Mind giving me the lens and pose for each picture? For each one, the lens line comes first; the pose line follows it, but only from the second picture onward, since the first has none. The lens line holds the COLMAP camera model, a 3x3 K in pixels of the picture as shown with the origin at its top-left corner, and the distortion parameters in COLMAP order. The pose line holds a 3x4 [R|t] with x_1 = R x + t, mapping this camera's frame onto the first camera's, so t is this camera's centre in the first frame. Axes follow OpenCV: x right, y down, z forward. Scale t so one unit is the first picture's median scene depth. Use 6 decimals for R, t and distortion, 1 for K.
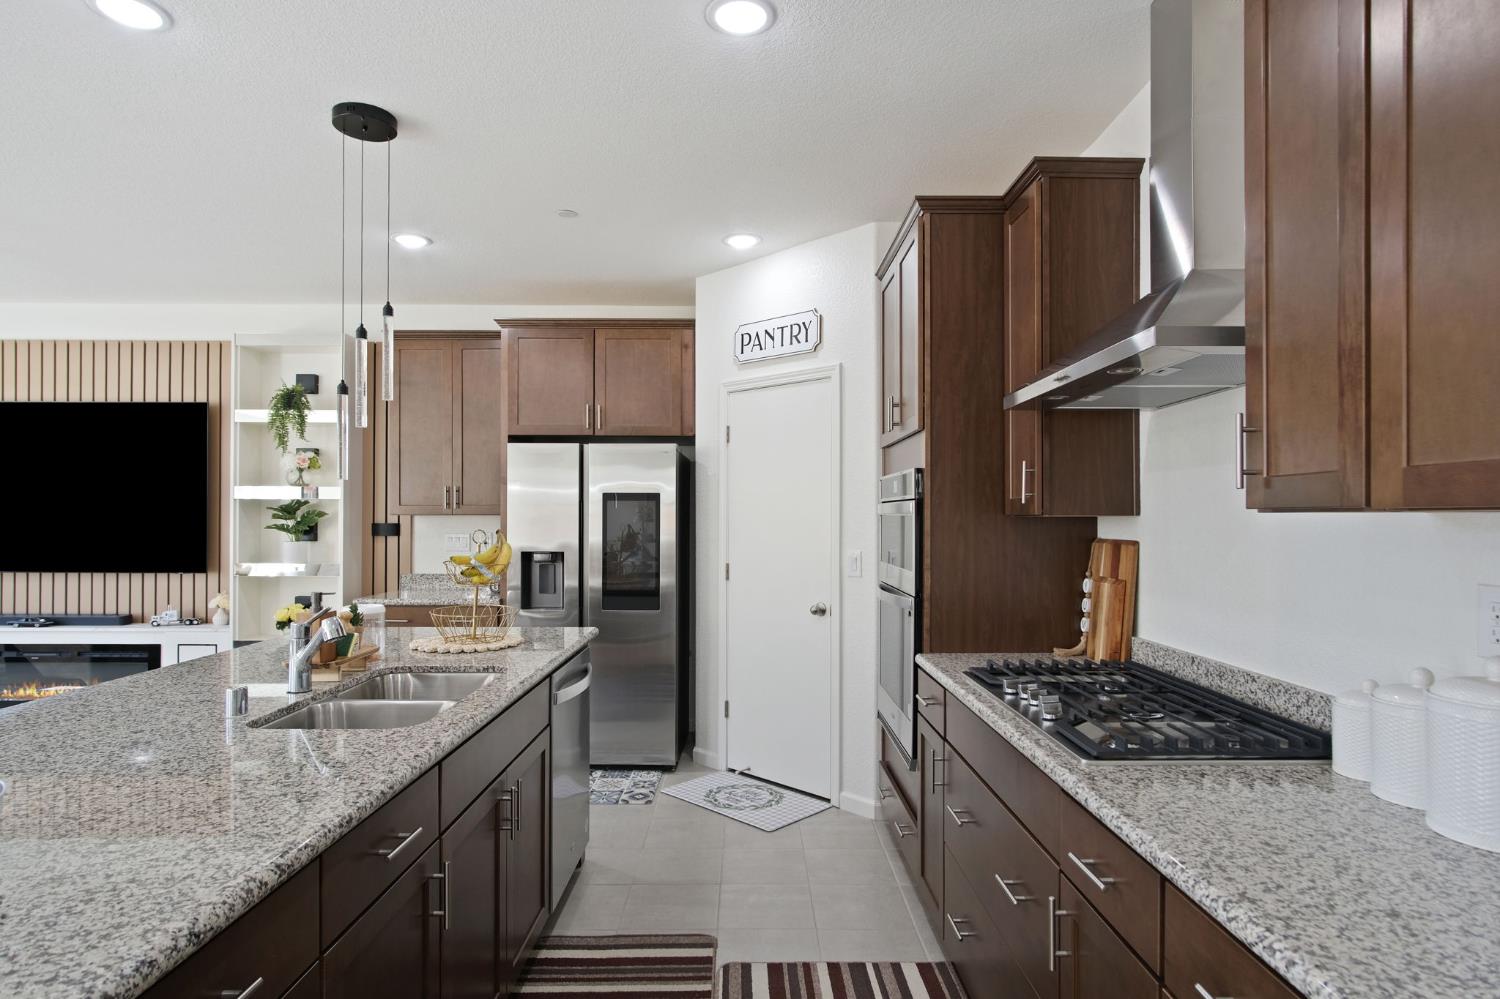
lens RADIAL K [[822.6, 0, 742.3], [0, 822.6, 514.3], [0, 0, 1]] dist [0.017700, 0.001438]
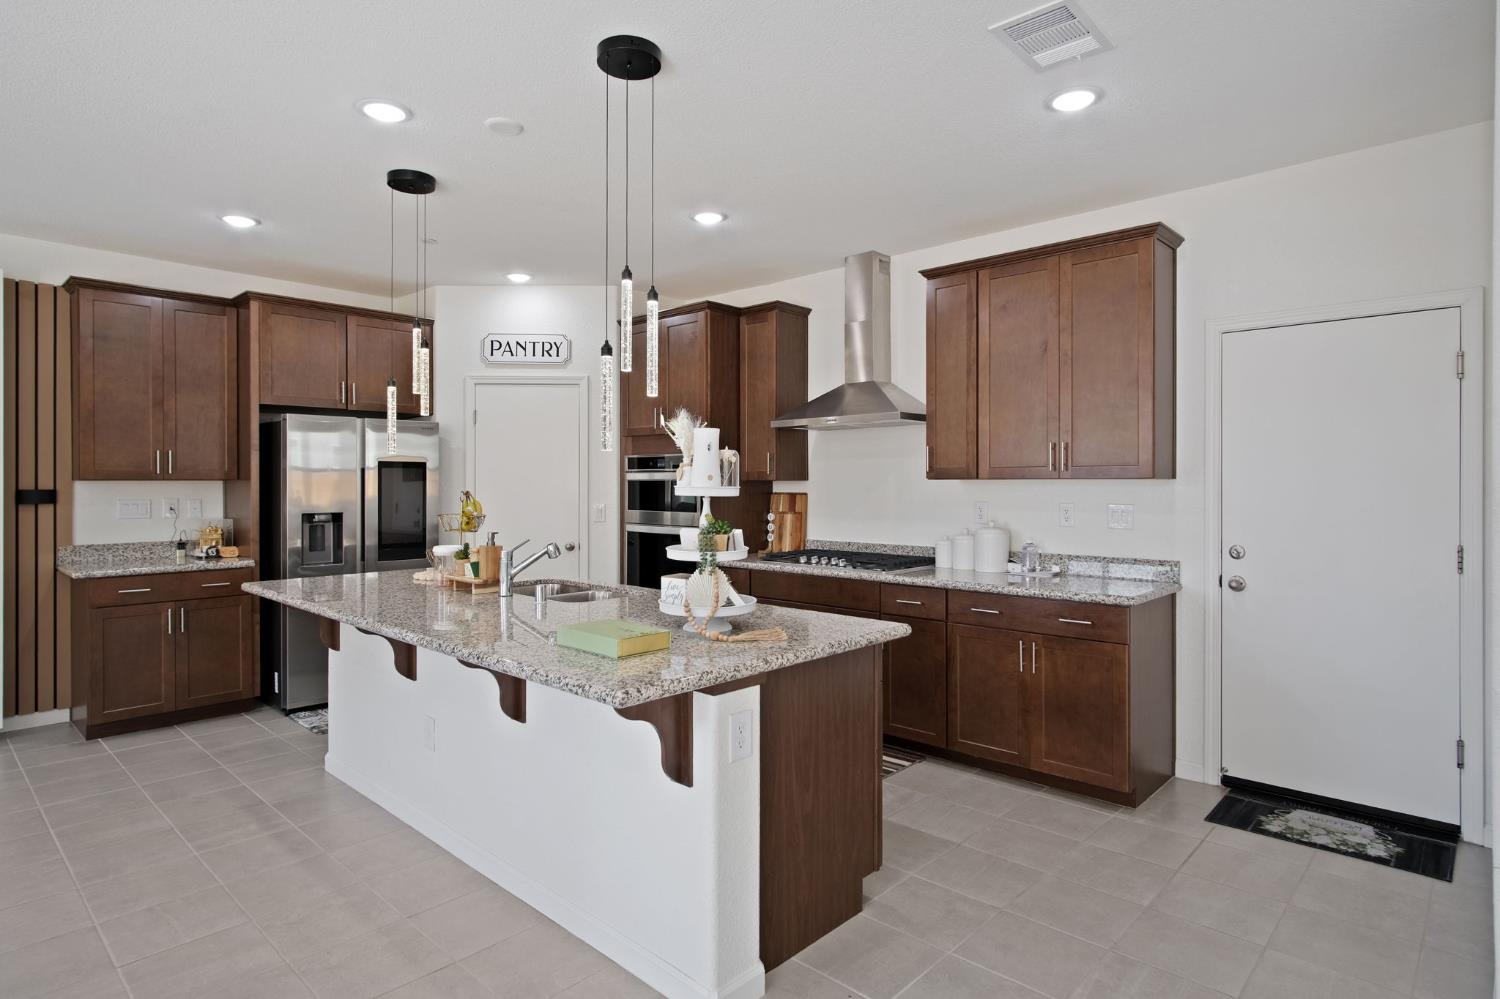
lens RADIAL K [[822.6, 0, 736.0], [0, 822.6, 485.5], [0, 0, 1]] dist [0.017700, 0.001438]
pose [[0.685872, -0.004161, 0.727711, -0.831582], [-0.001111, 0.999977, 0.006765, -0.000160], [-0.727722, -0.005448, 0.685851, -0.206860]]
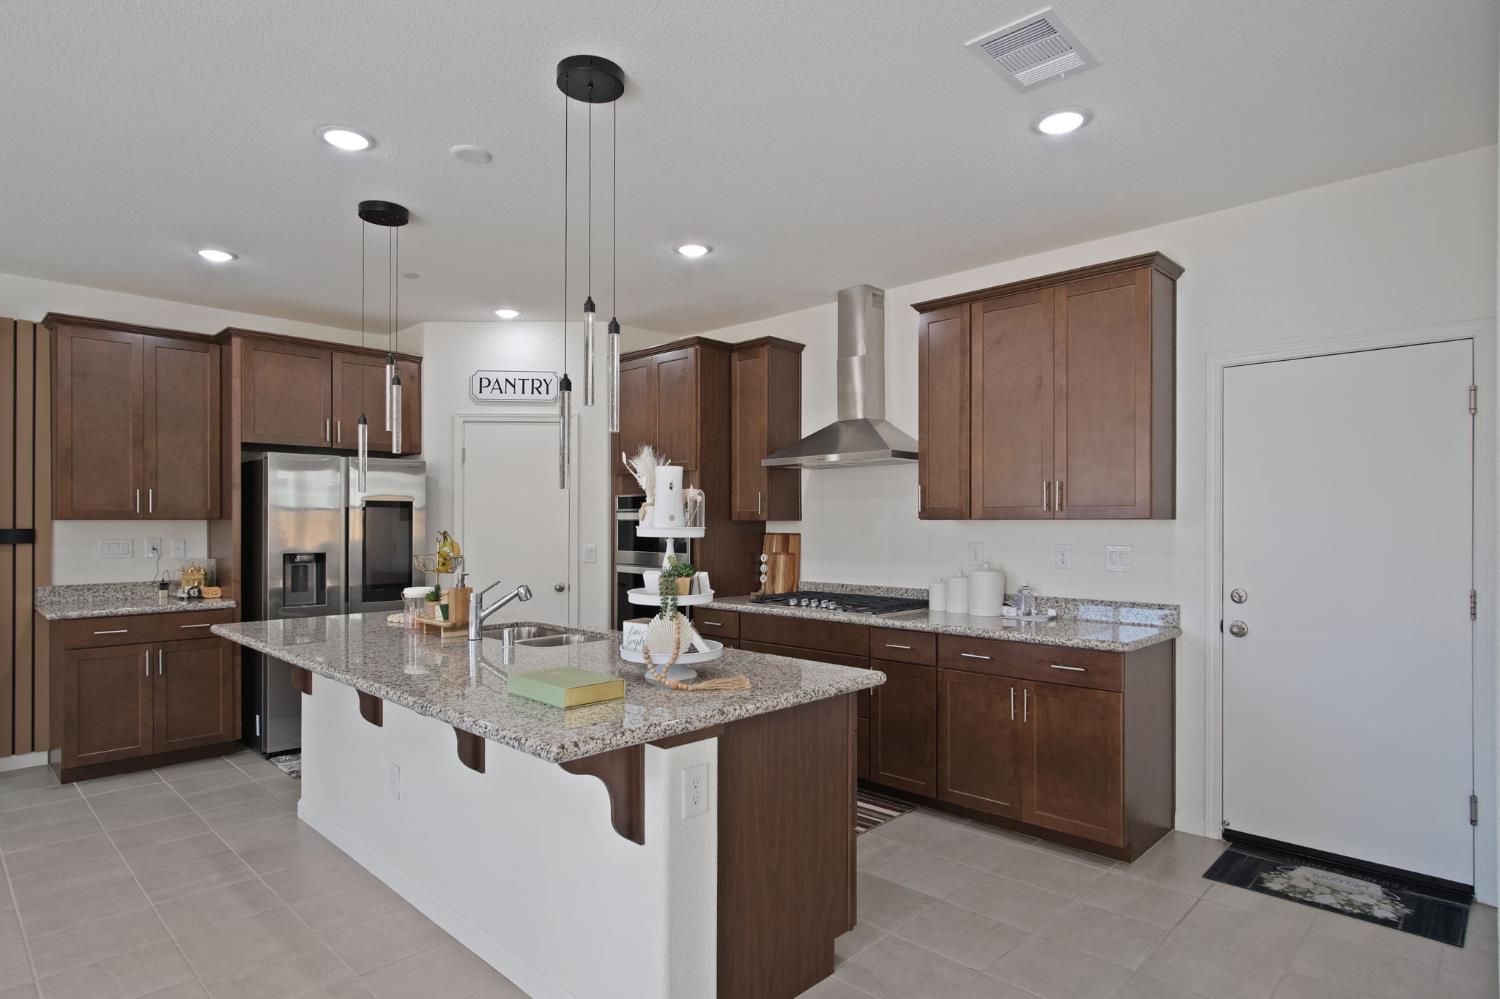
lens RADIAL K [[822.6, 0, 739.4], [0, 822.6, 523.8], [0, 0, 1]] dist [0.017700, 0.001438]
pose [[0.697508, -0.002329, 0.716573, -0.775638], [-0.002075, 0.999984, 0.005270, -0.000930], [-0.716574, -0.005163, 0.697492, -0.215769]]
